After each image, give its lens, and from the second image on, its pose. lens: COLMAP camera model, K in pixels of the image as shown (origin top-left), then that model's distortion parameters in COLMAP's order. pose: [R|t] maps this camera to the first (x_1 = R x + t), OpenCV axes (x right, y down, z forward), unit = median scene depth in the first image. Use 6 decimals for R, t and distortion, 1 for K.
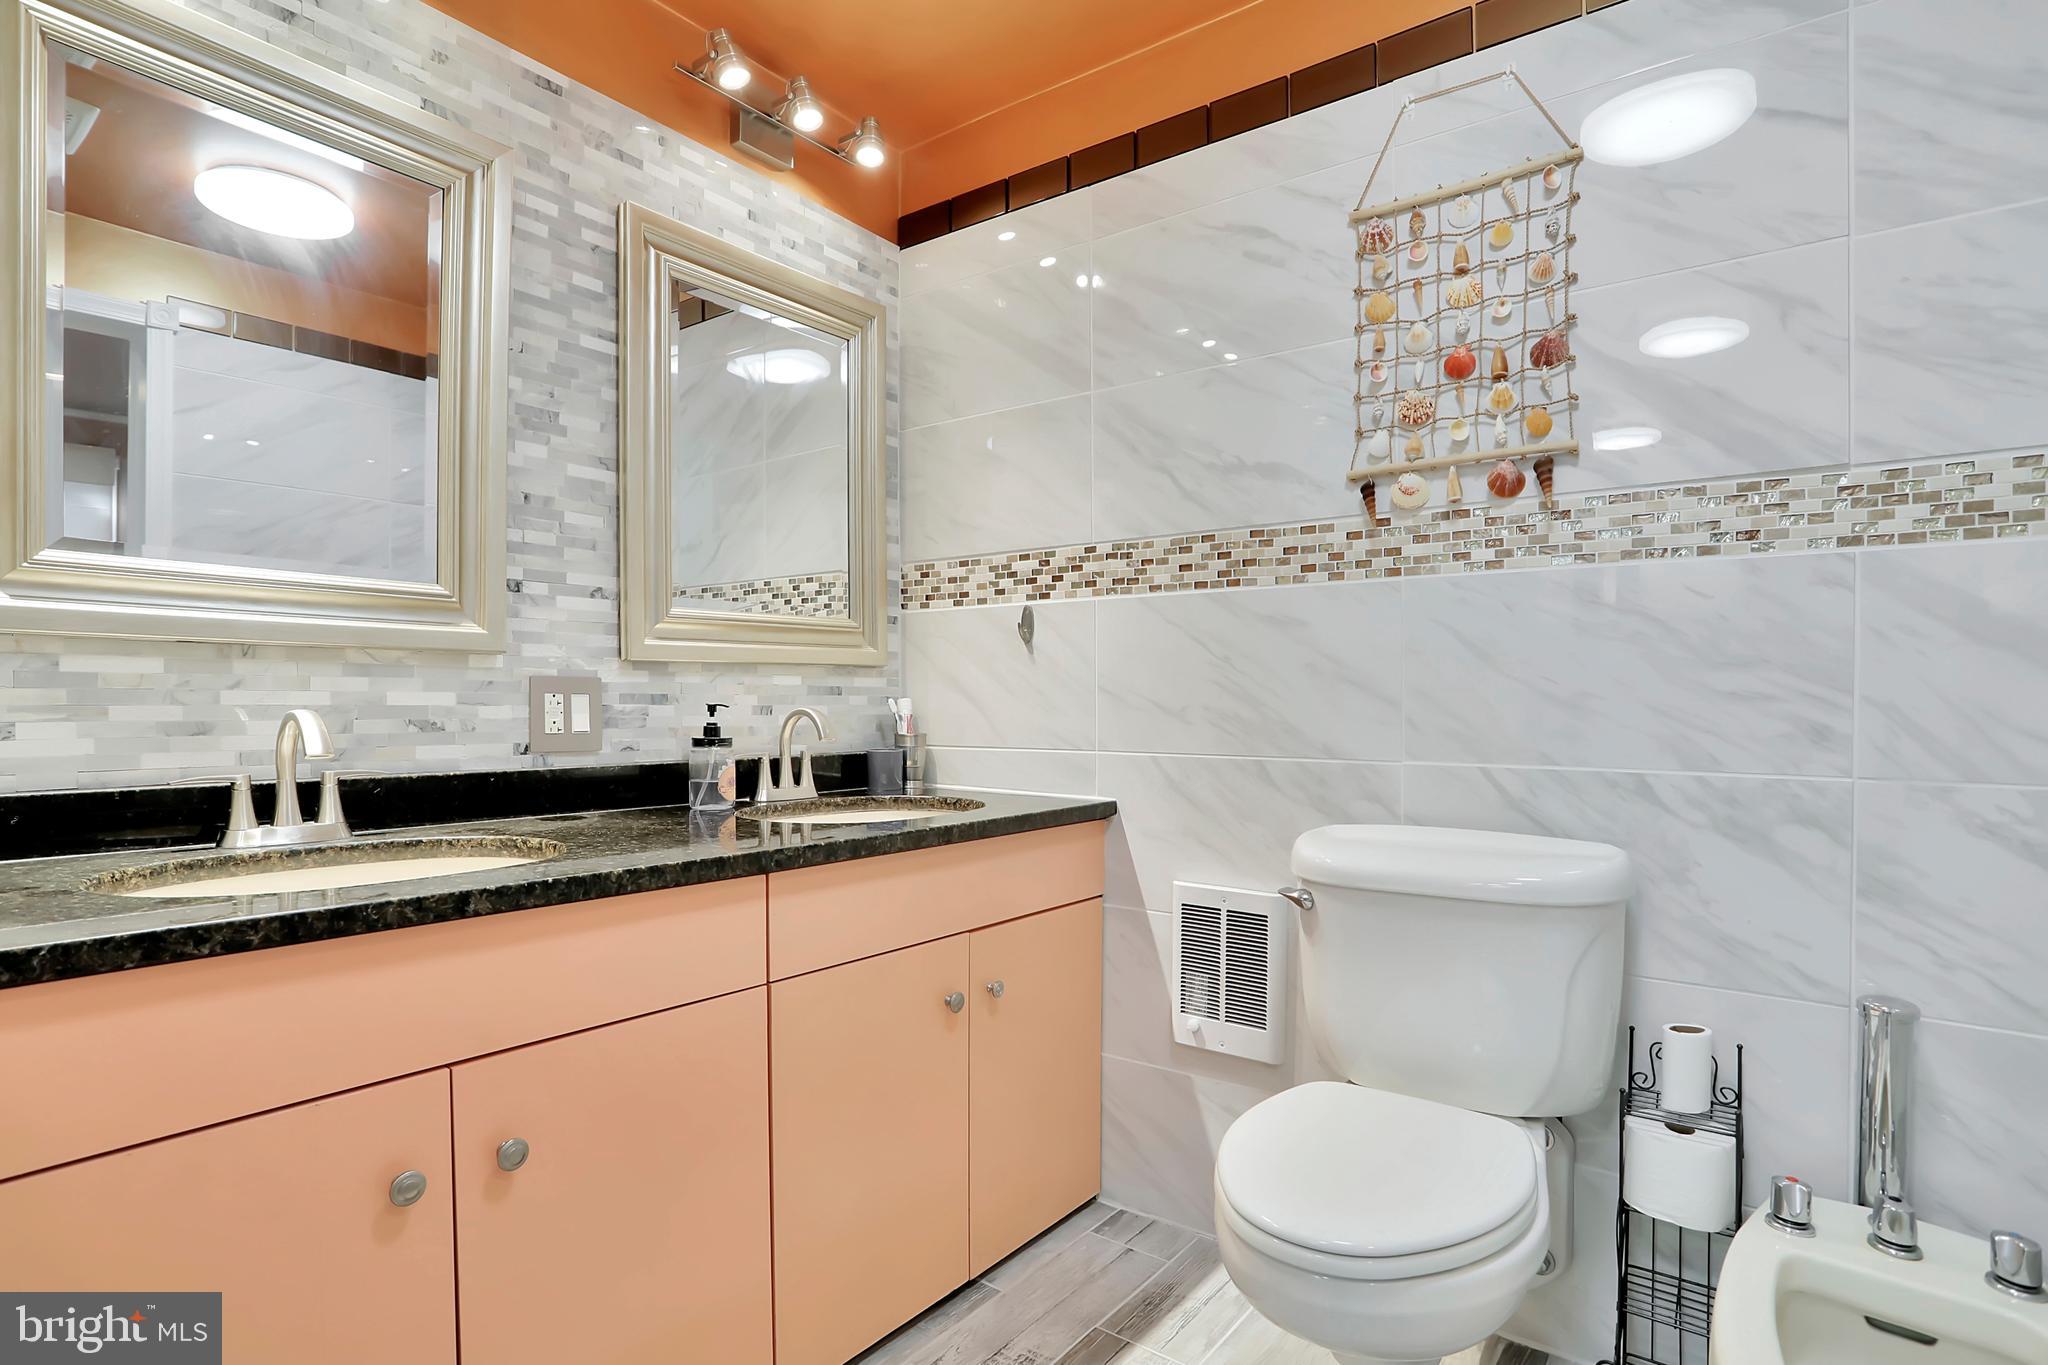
lens RADIAL K [[1060.6, 0, 1021.8], [0, 1060.6, 728.8], [0, 0, 1]] dist [-0.055786, 0.032278]
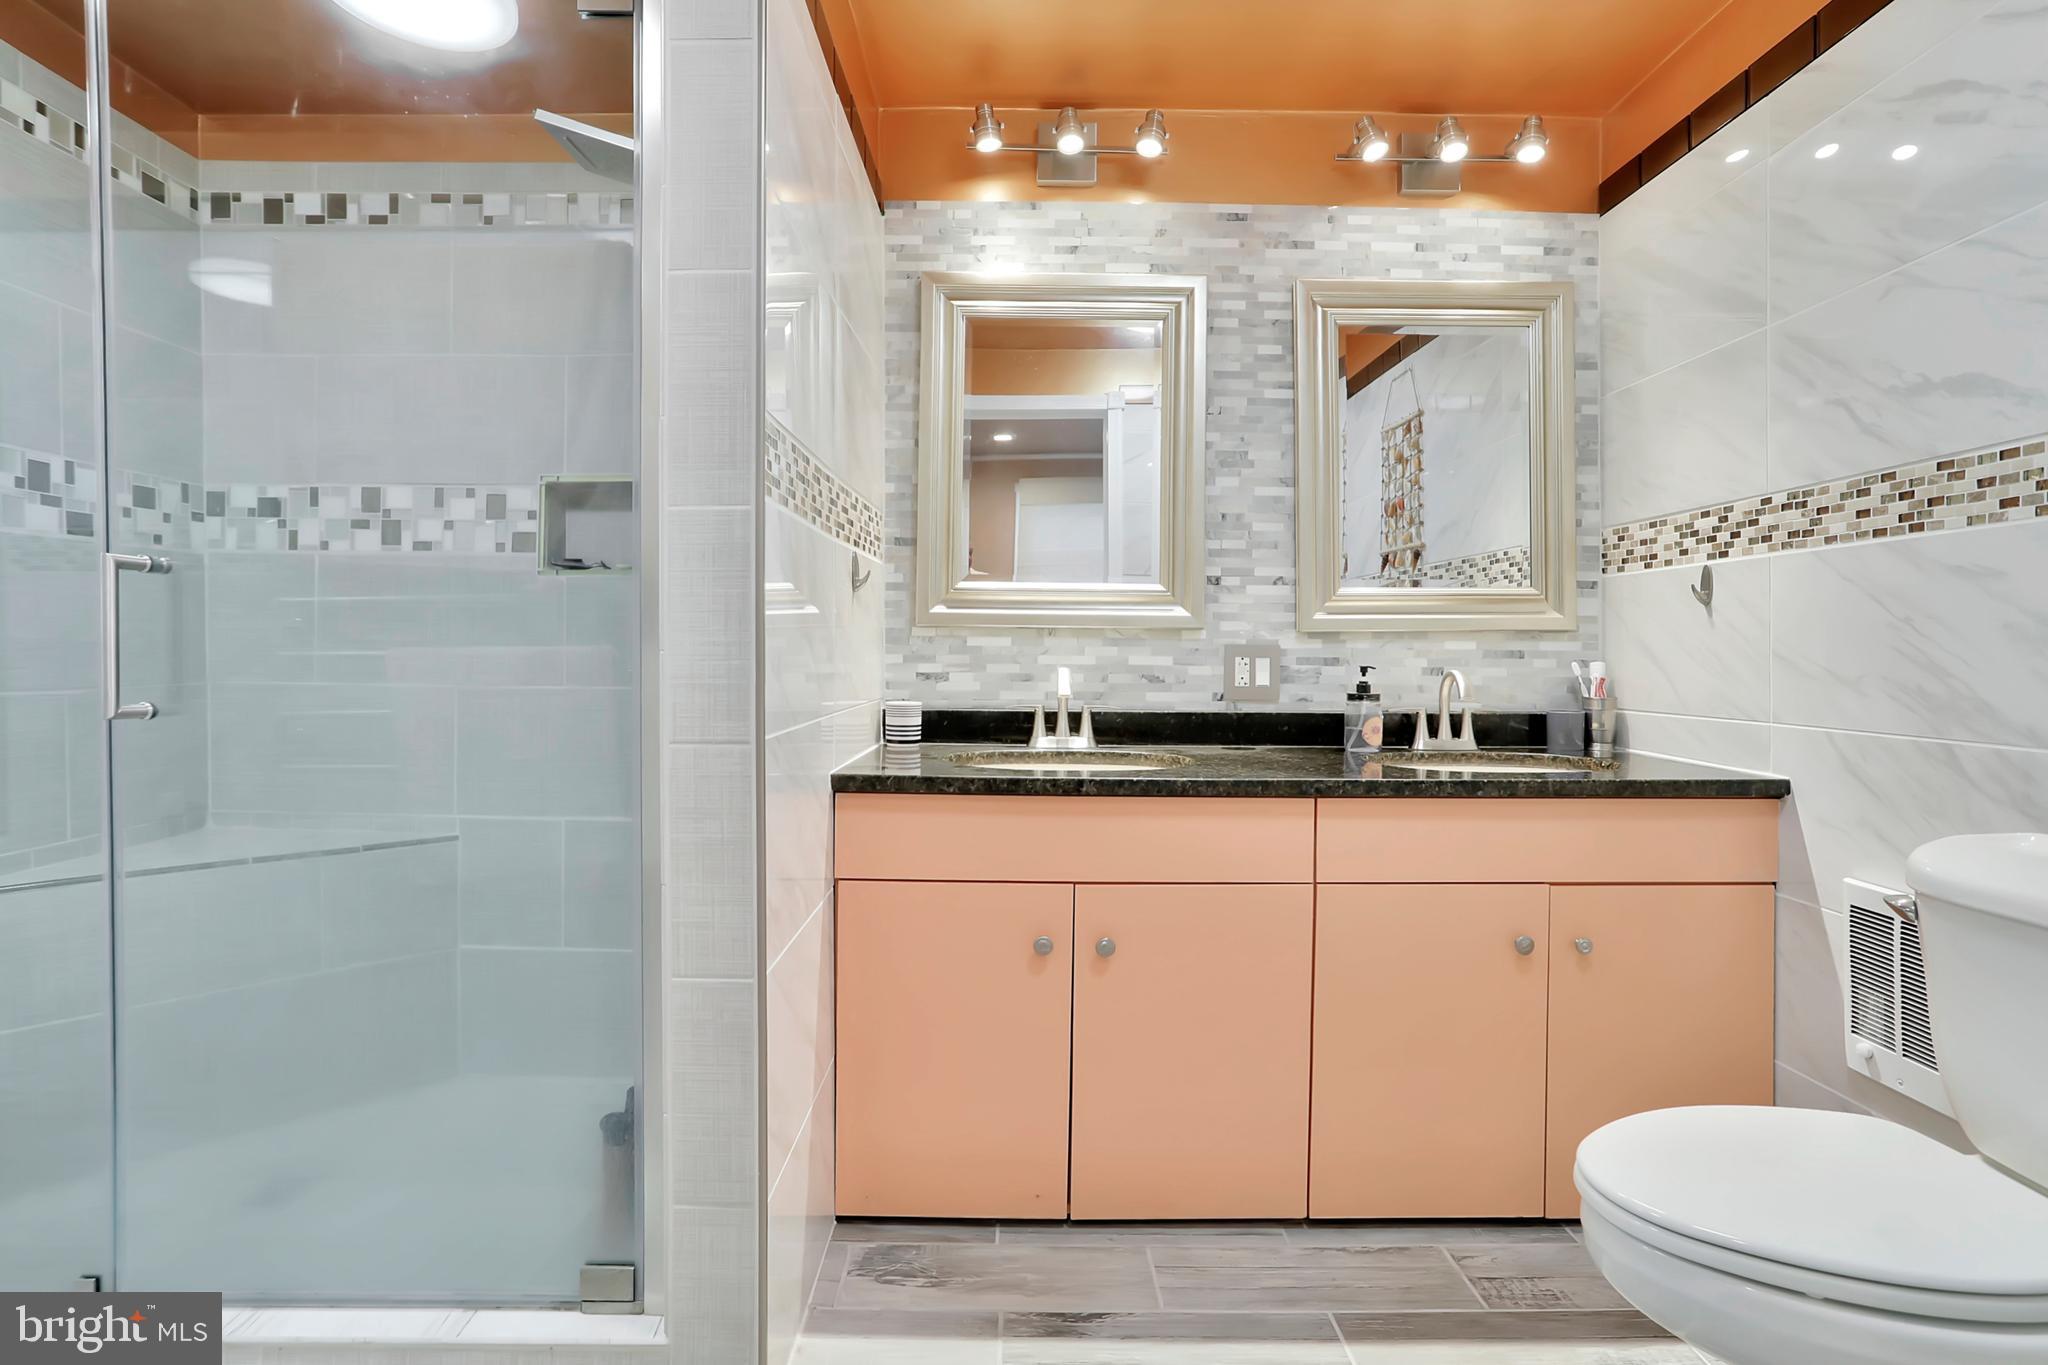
lens RADIAL K [[1023.4, 0, 1002.4], [0, 1023.4, 683.9], [0, 0, 1]] dist [-0.058933, 0.026954]
pose [[0.592913, 0.026146, -0.804842, 0.412199], [-0.024185, 0.999600, 0.014656, -0.009994], [0.804903, 0.010776, 0.593309, -0.037788]]
